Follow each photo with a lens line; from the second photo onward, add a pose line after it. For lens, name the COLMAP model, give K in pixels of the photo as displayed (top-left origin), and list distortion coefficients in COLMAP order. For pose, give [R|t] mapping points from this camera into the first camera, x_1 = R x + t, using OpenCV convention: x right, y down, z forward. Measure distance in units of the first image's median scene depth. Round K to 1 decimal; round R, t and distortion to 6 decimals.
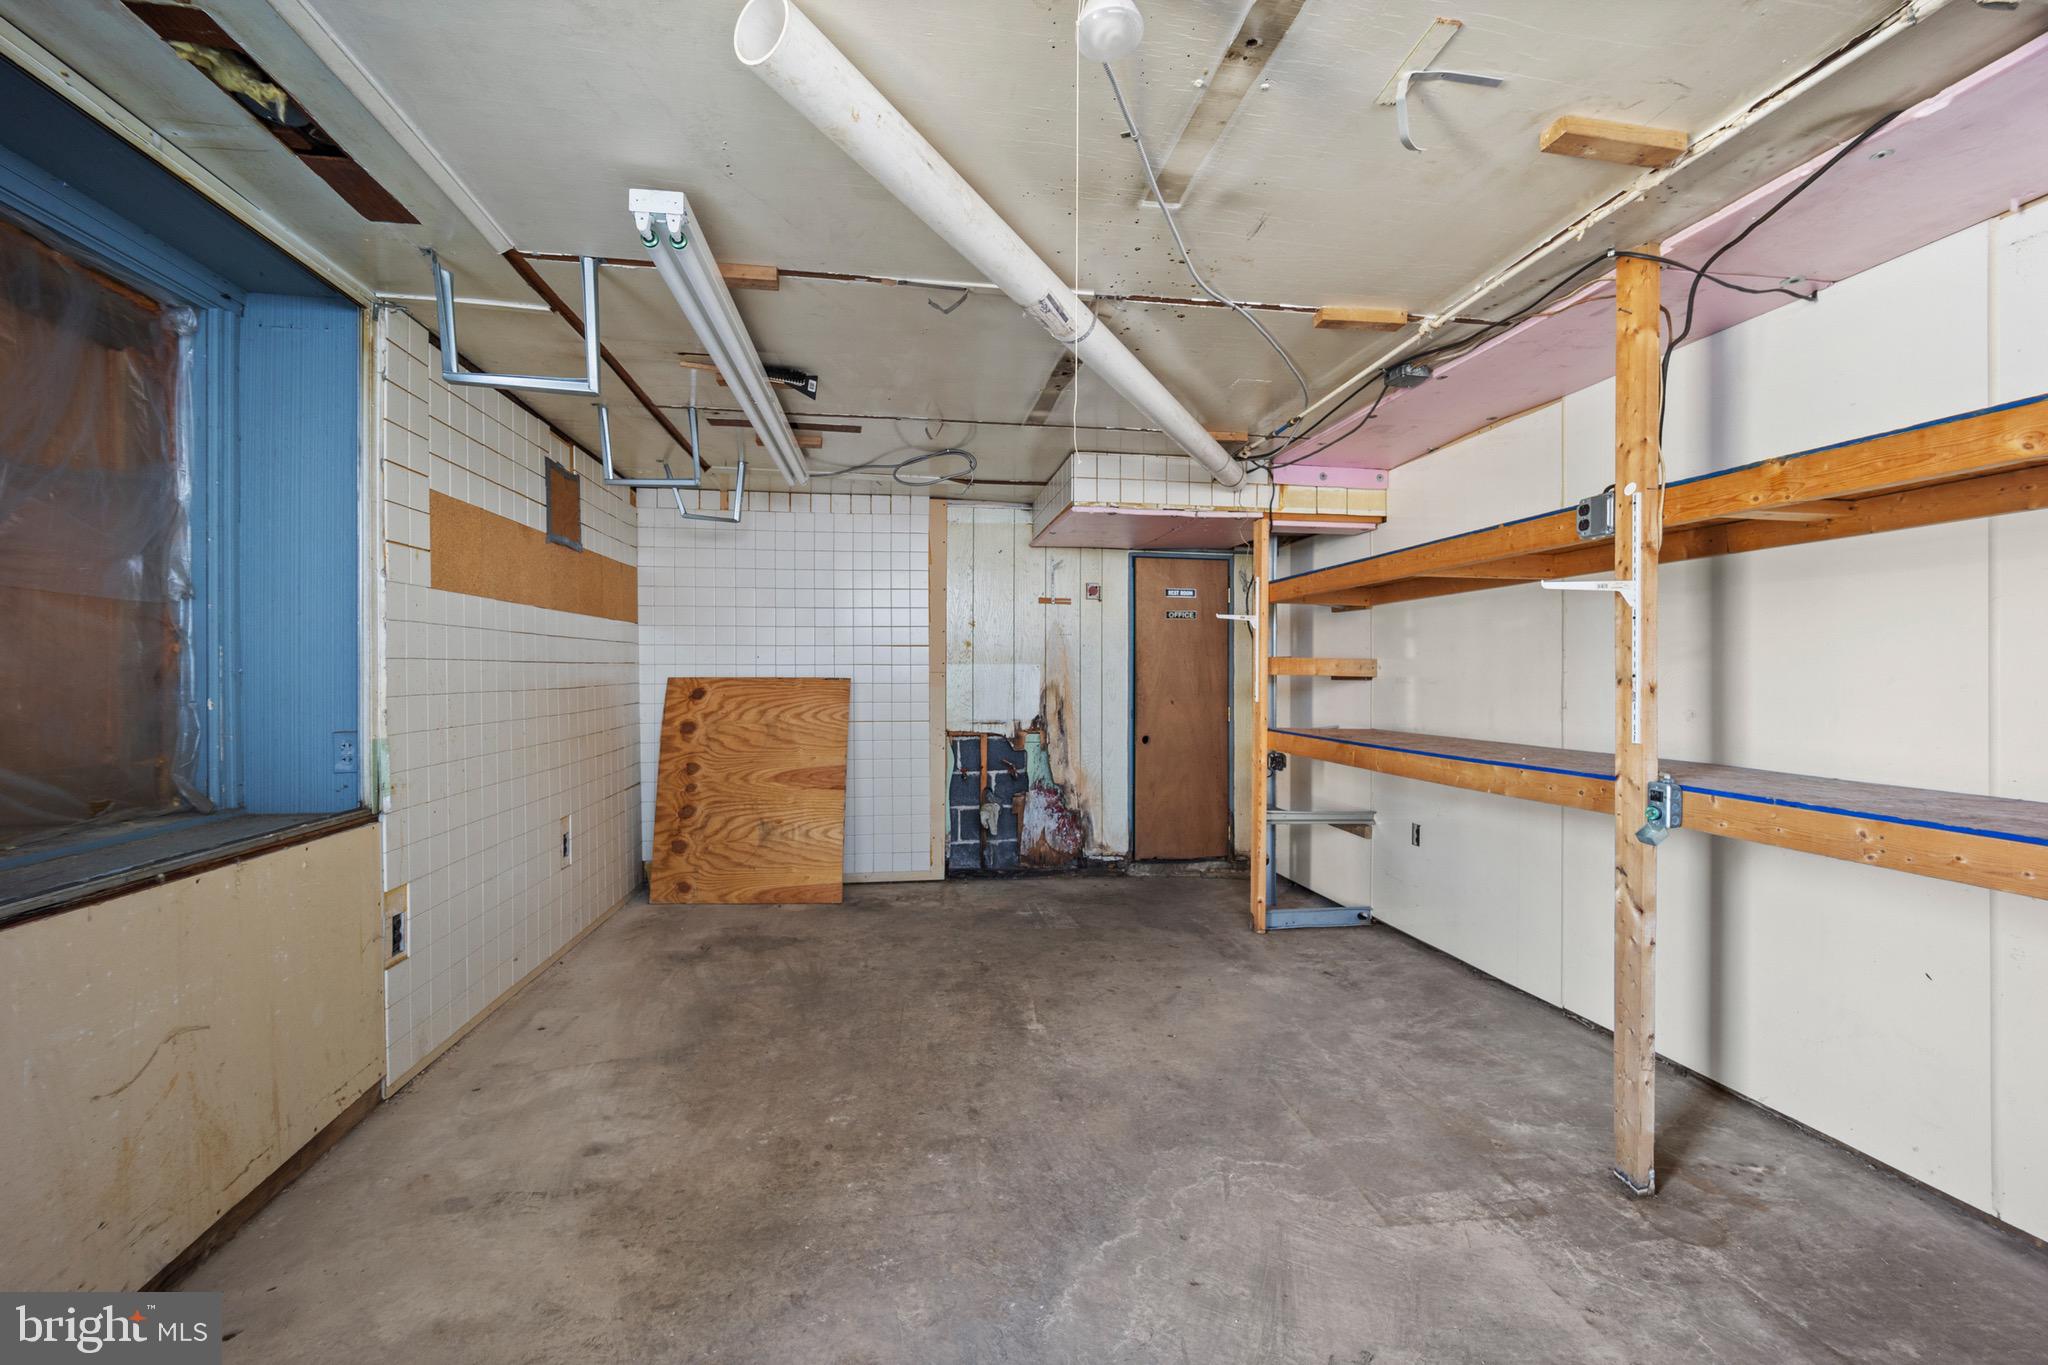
lens RADIAL K [[852.7, 0, 1020.2], [0, 852.7, 680.0], [0, 0, 1]] dist [-0.003082, -0.000459]
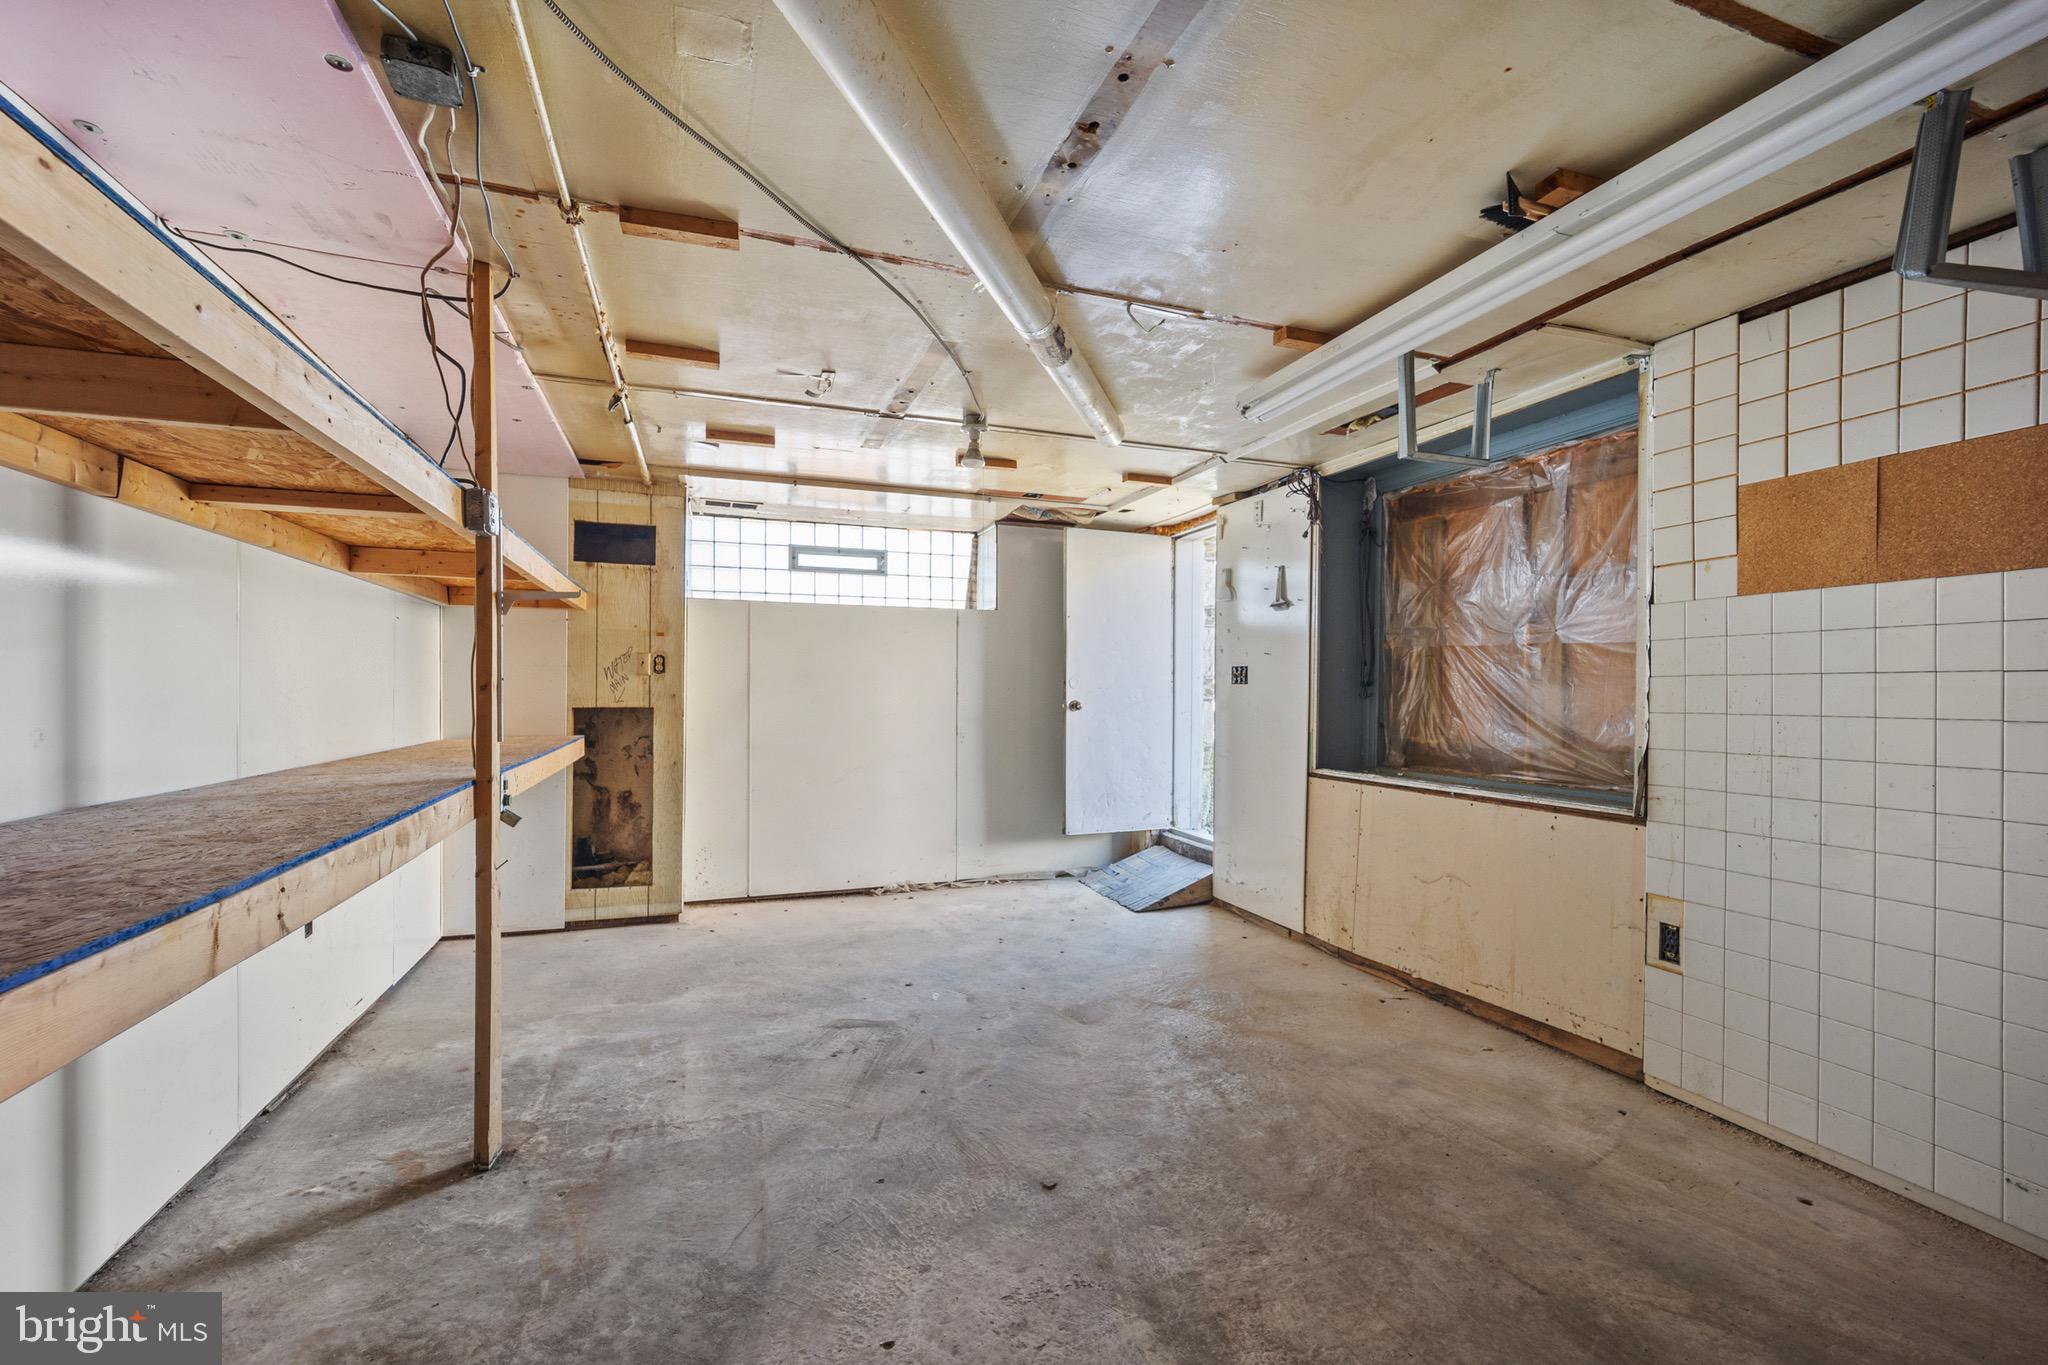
lens RADIAL K [[852.7, 0, 1020.2], [0, 852.7, 680.0], [0, 0, 1]] dist [-0.003082, -0.000459]
pose [[-0.980189, -0.013195, -0.197623, 0.285997], [-0.011762, 0.999895, -0.008426, -0.003747], [0.197714, -0.005935, -0.980242, 2.140640]]
